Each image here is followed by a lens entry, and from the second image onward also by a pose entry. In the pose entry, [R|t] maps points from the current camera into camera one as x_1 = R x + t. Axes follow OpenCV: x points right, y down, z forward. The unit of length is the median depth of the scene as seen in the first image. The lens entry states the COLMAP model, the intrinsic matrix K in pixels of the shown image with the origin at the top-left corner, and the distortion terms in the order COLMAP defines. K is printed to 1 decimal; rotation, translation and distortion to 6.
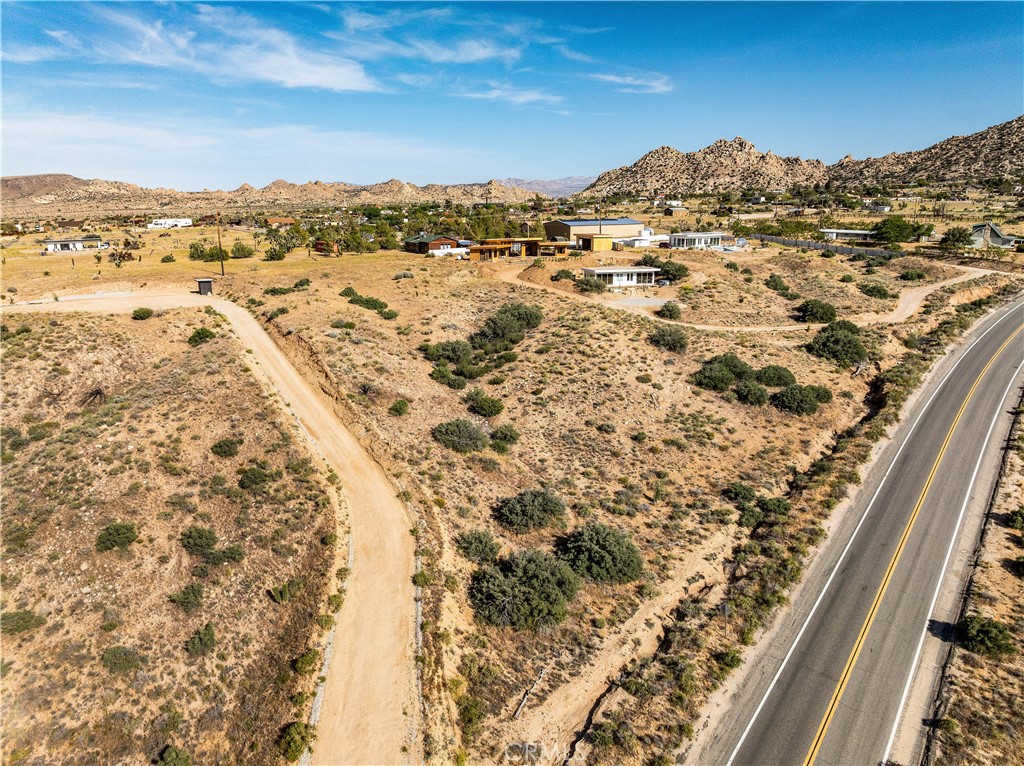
lens RADIAL K [[723.0, 0, 513.7], [0, 723.0, 384.9], [0, 0, 1]] dist [-0.047310, 0.017998]
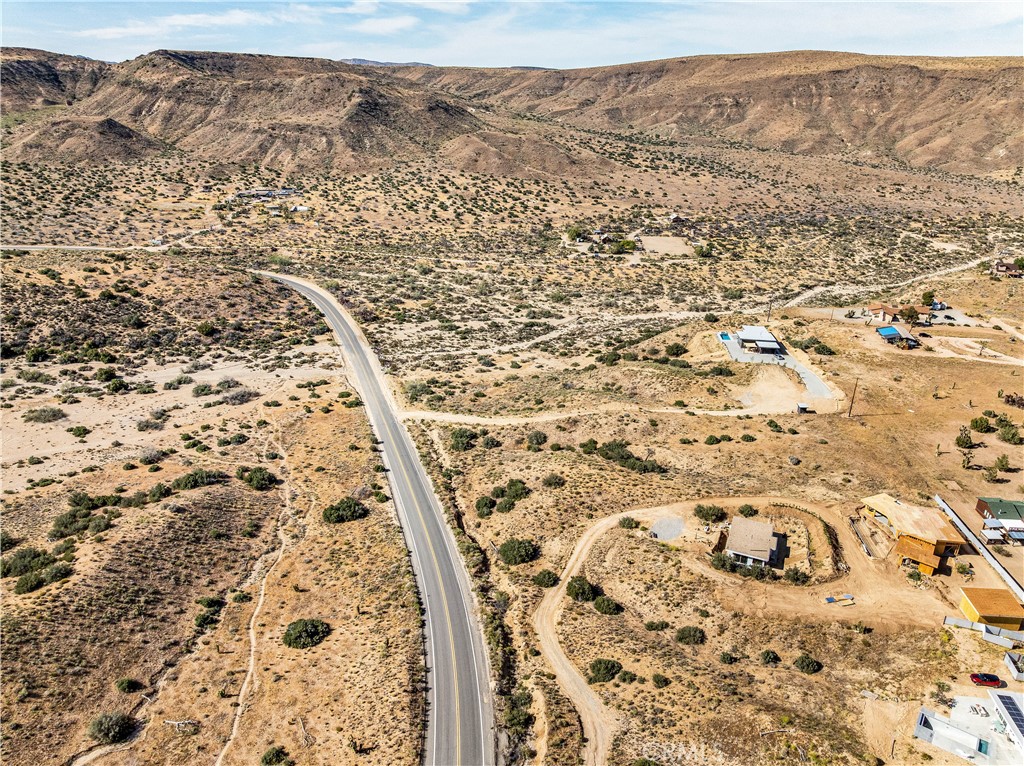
lens RADIAL K [[723.0, 0, 513.6], [0, 723.0, 378.6], [0, 0, 1]] dist [-0.047310, 0.017998]
pose [[-0.585594, 0.309005, -0.749397, 1.960290], [-0.217472, 0.830710, 0.512471, -1.500663], [0.780888, 0.463073, -0.419259, 1.914279]]
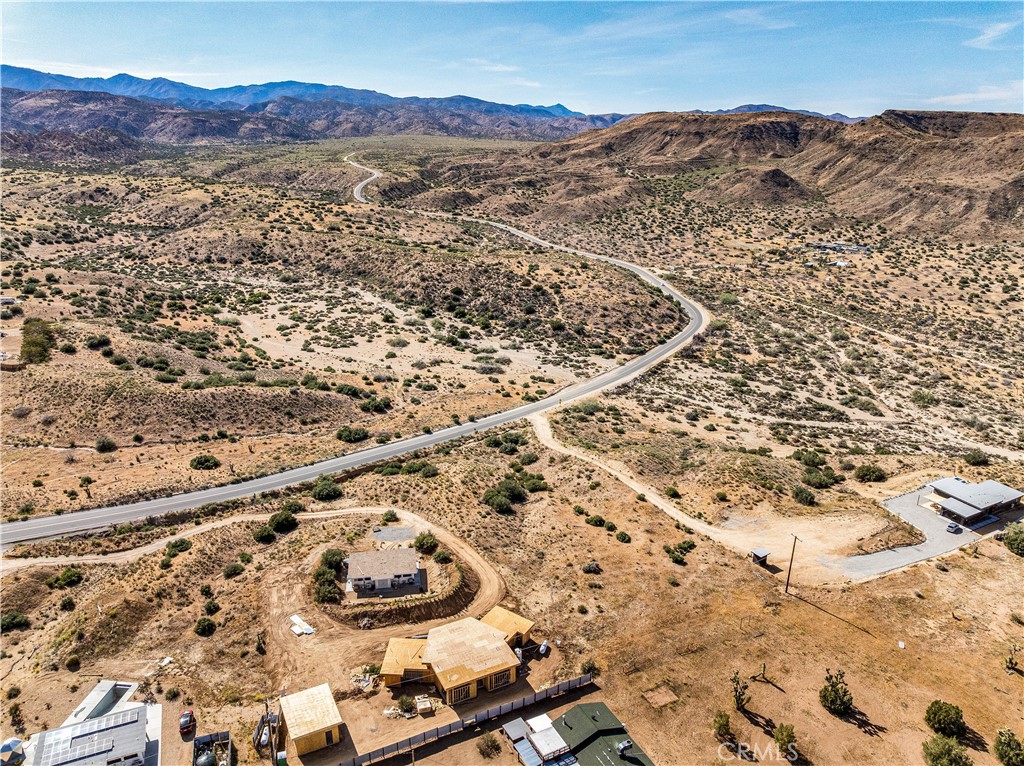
lens RADIAL K [[723.0, 0, 514.9], [0, 723.0, 380.7], [0, 0, 1]] dist [-0.047310, 0.017998]
pose [[-0.997966, -0.023184, 0.059376, -0.172529], [0.013596, 0.832646, 0.553639, -1.694078], [-0.062274, 0.553320, -0.830637, 3.051240]]
